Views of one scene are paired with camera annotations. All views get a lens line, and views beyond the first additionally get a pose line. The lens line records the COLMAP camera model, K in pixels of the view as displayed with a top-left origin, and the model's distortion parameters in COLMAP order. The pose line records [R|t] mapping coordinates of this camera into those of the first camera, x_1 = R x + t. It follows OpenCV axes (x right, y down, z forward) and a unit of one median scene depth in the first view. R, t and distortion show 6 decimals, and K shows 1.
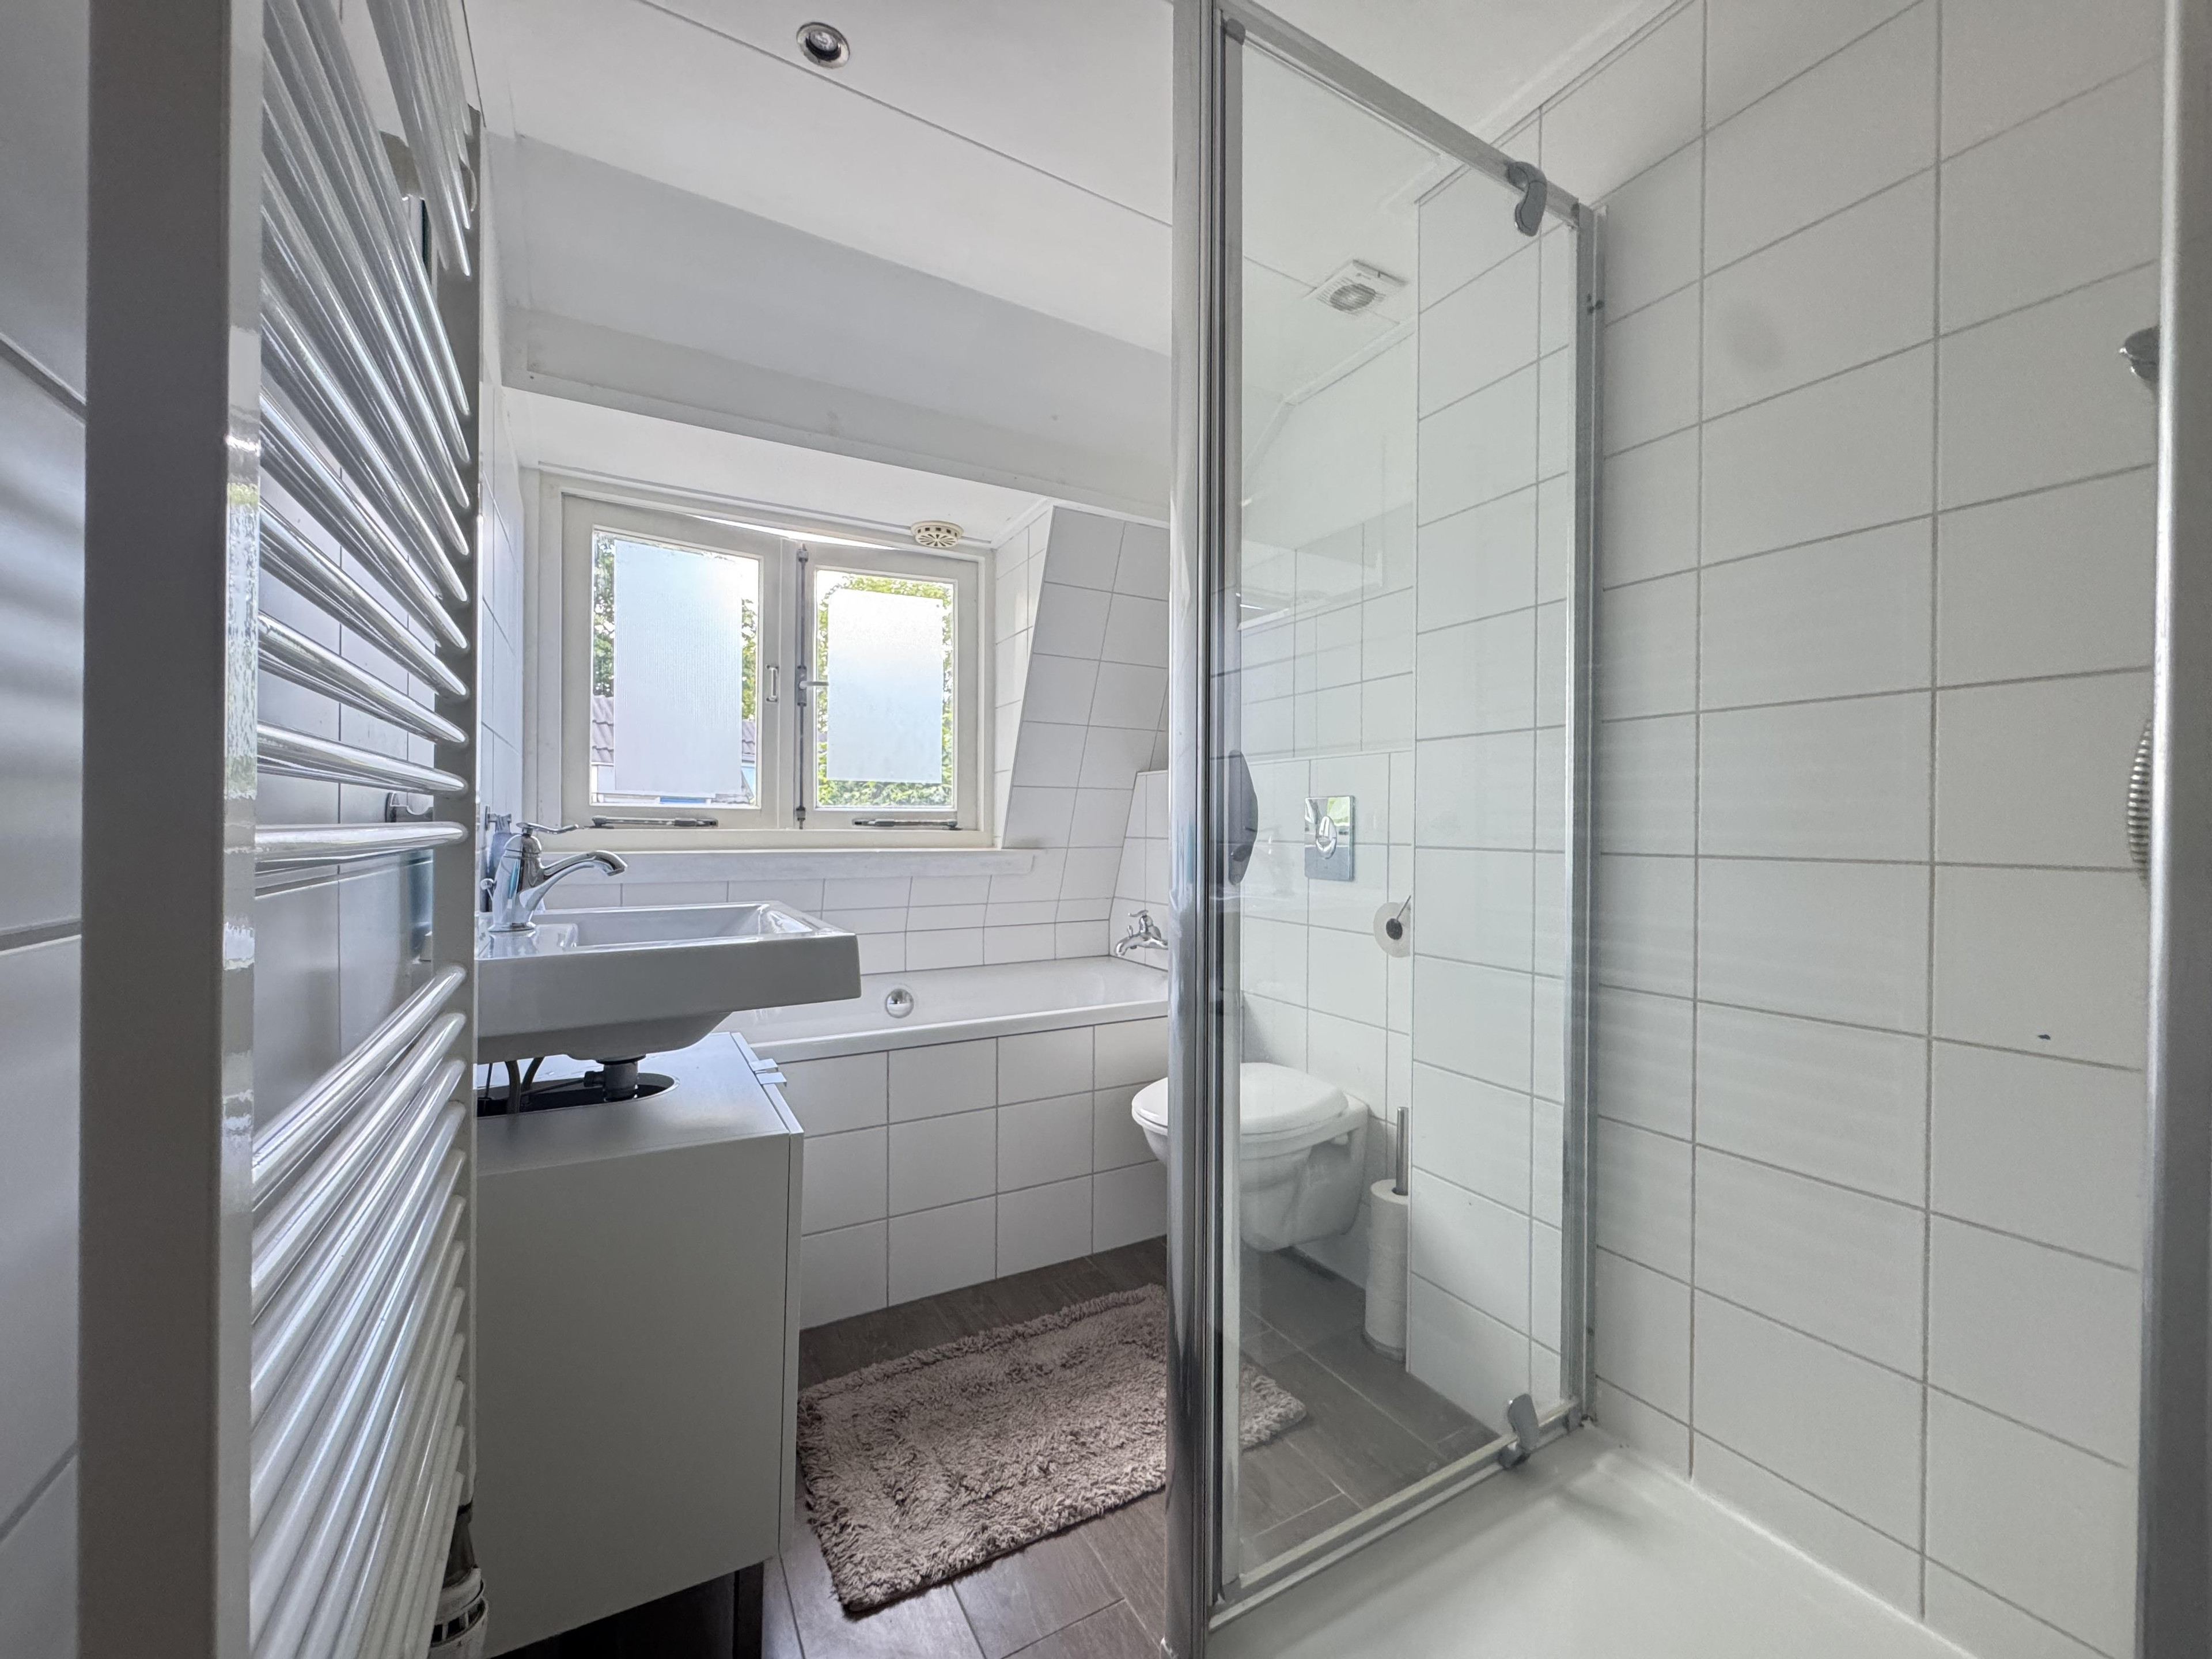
lens RADIAL K [[885.2, 0, 1107.0], [0, 885.2, 831.6], [0, 0, 1]] dist [-0.003238, -0.000270]
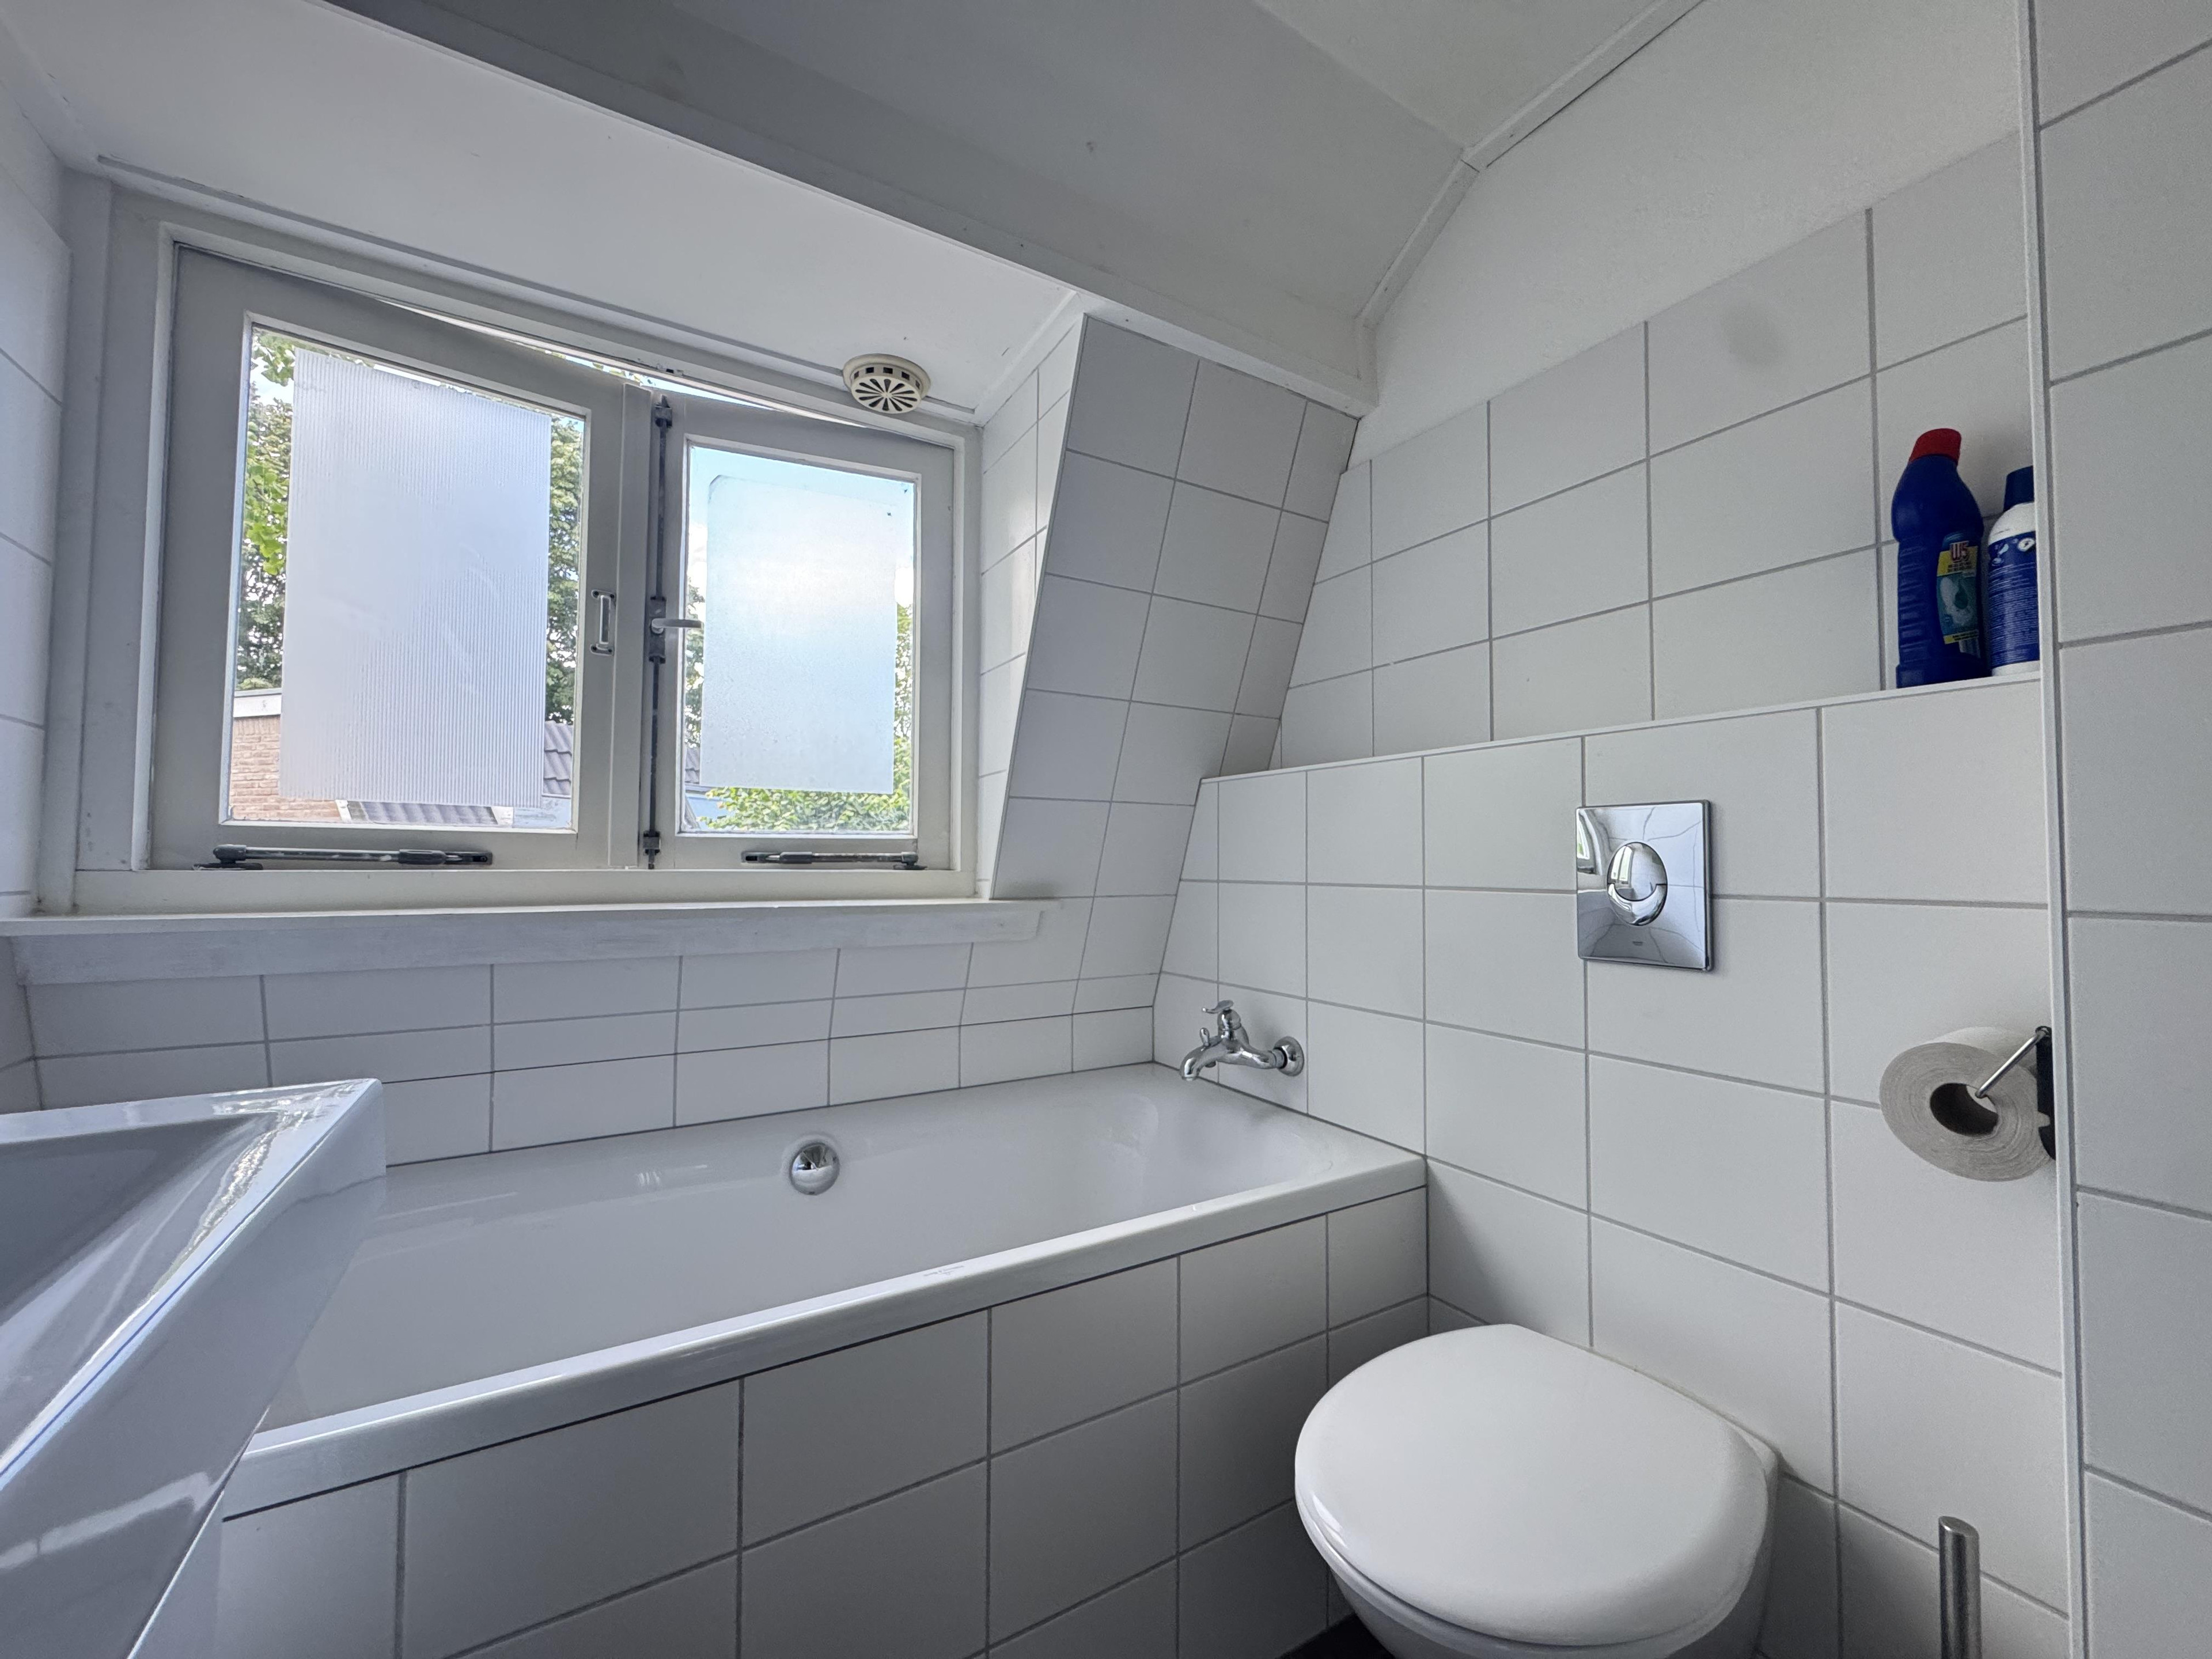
lens RADIAL K [[878.8, 0, 1106.3], [0, 878.8, 830.2], [0, 0, 1]] dist [-0.002329, -0.000304]
pose [[0.999603, -0.000844, 0.028148, -0.057586], [0.002060, 0.999064, -0.043207, -0.002278], [-0.028086, 0.043248, 0.998670, 0.400953]]
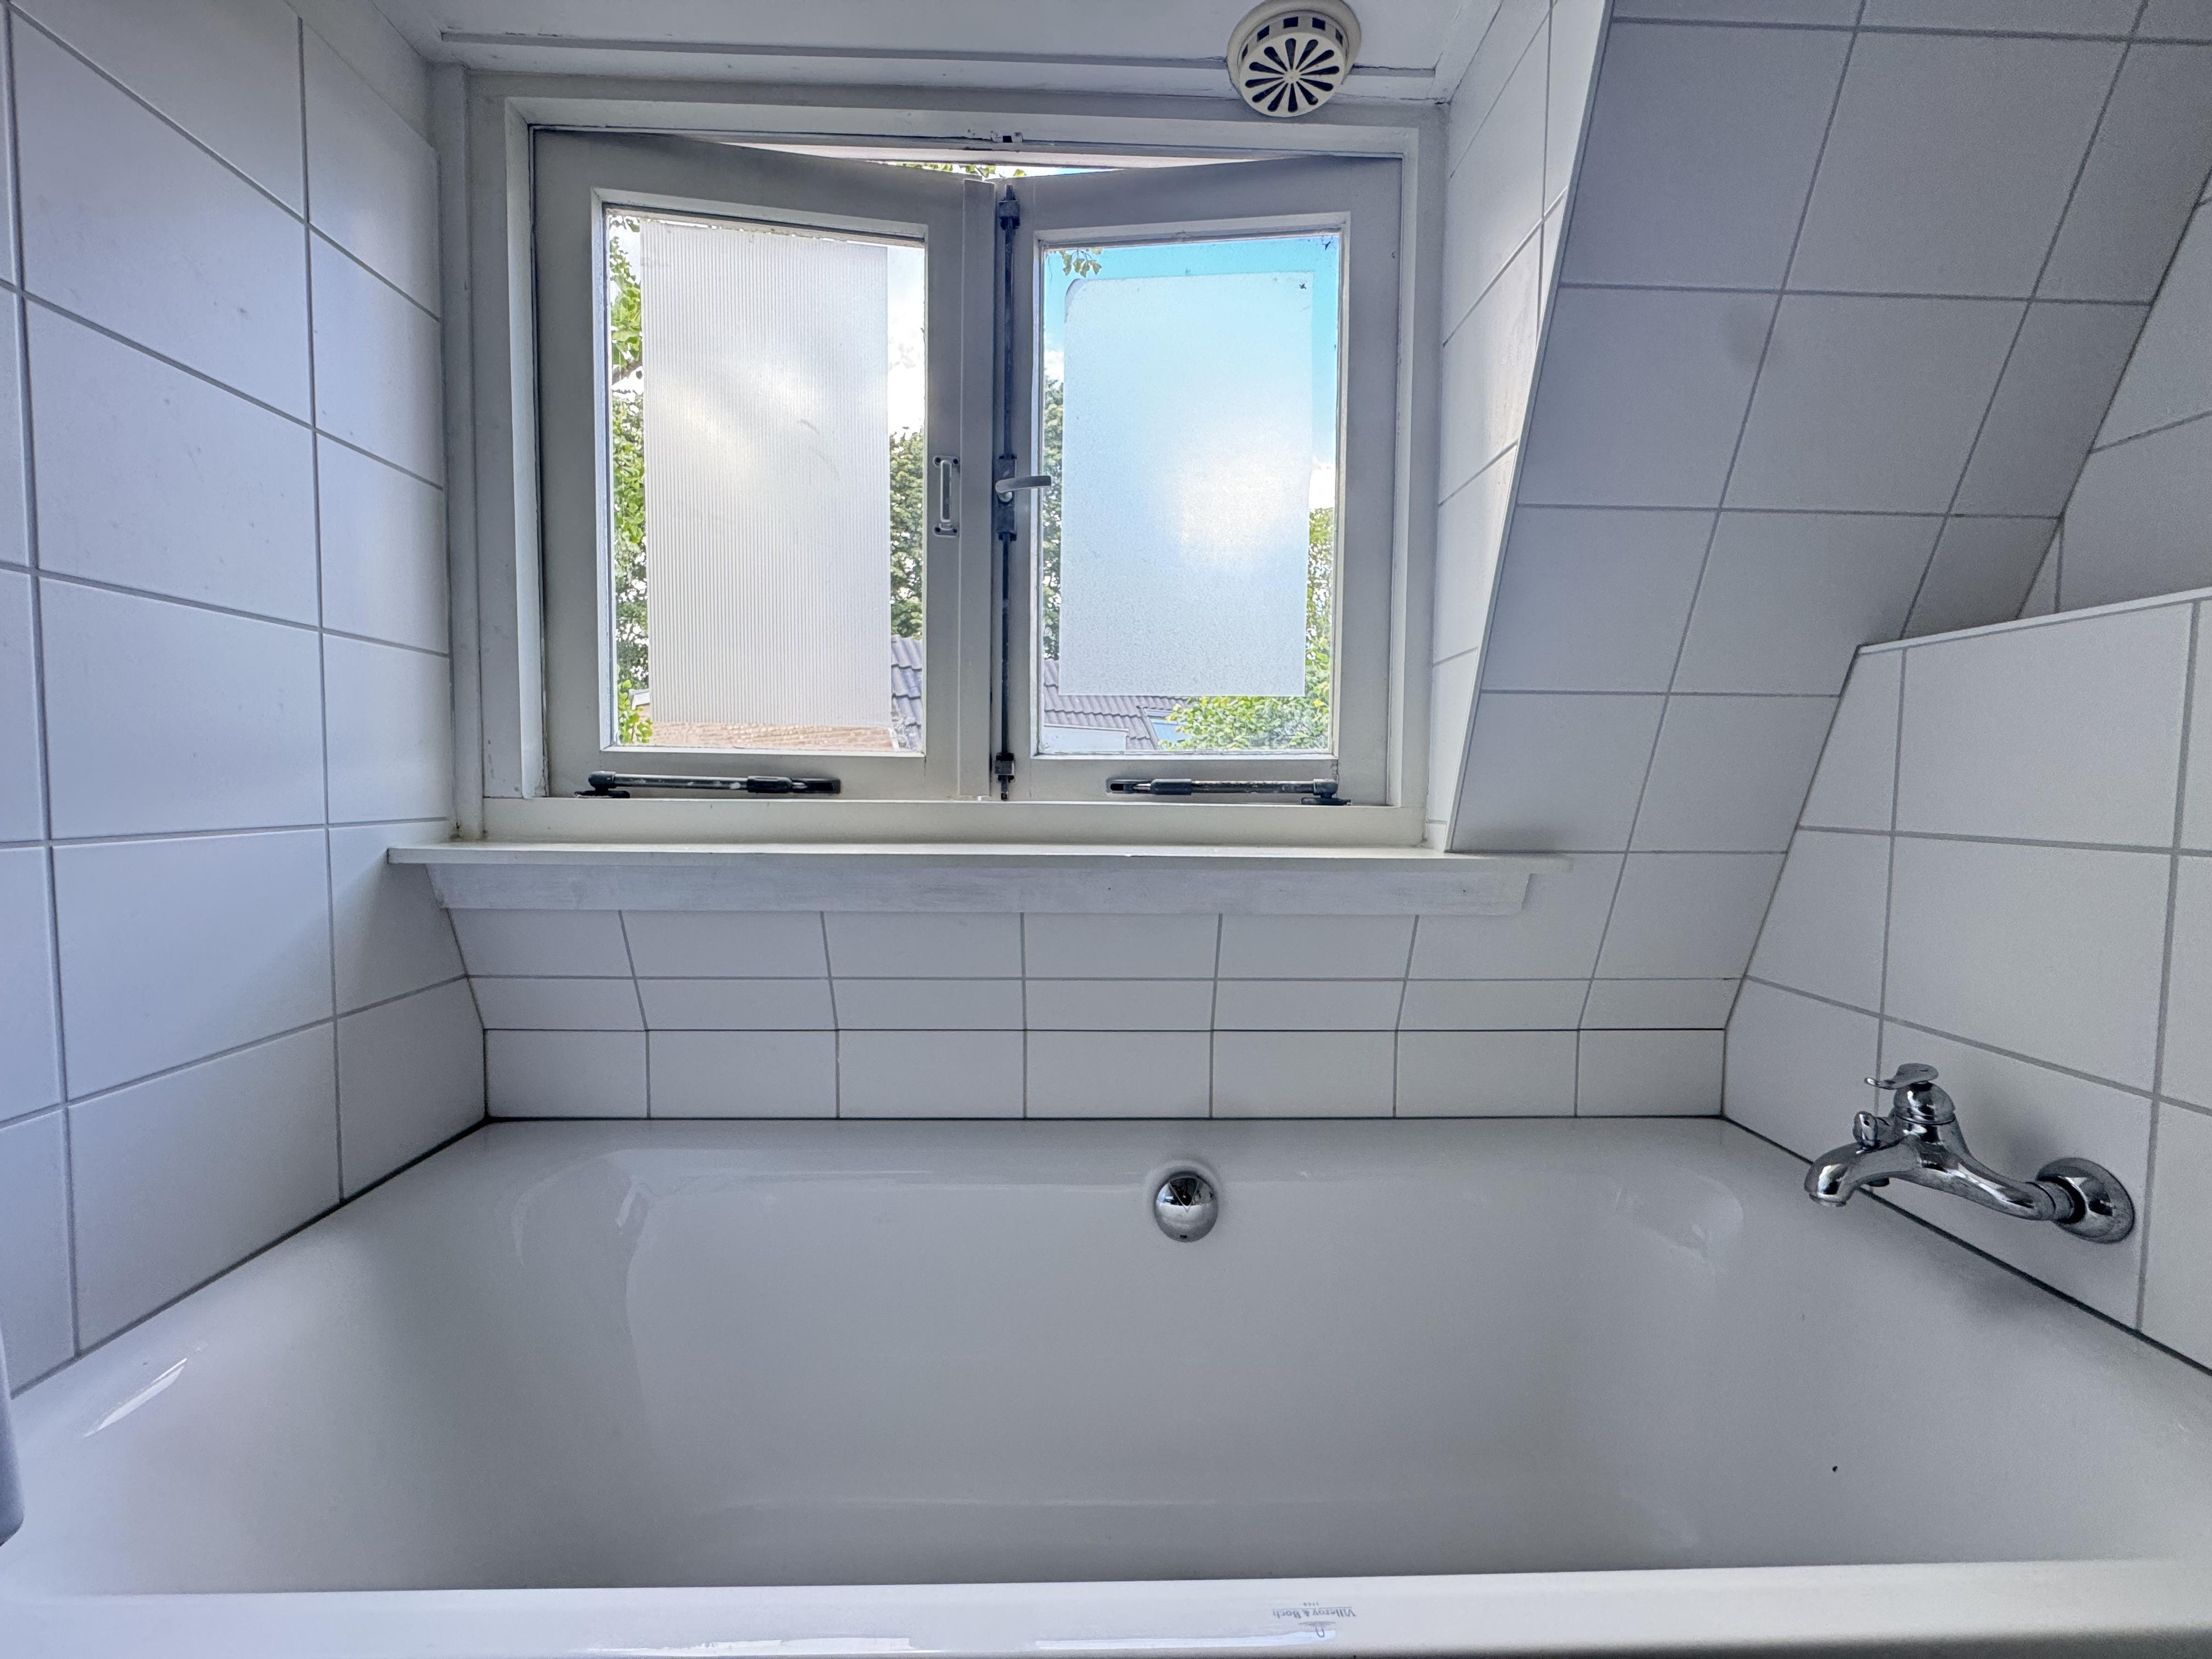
lens RADIAL K [[878.8, 0, 1106.3], [0, 878.8, 830.2], [0, 0, 1]] dist [-0.002329, -0.000304]
pose [[0.884006, 0.028072, -0.466633, -0.072228], [-0.007259, 0.998899, 0.046340, -0.008188], [0.467420, -0.037577, 0.883236, 0.597540]]
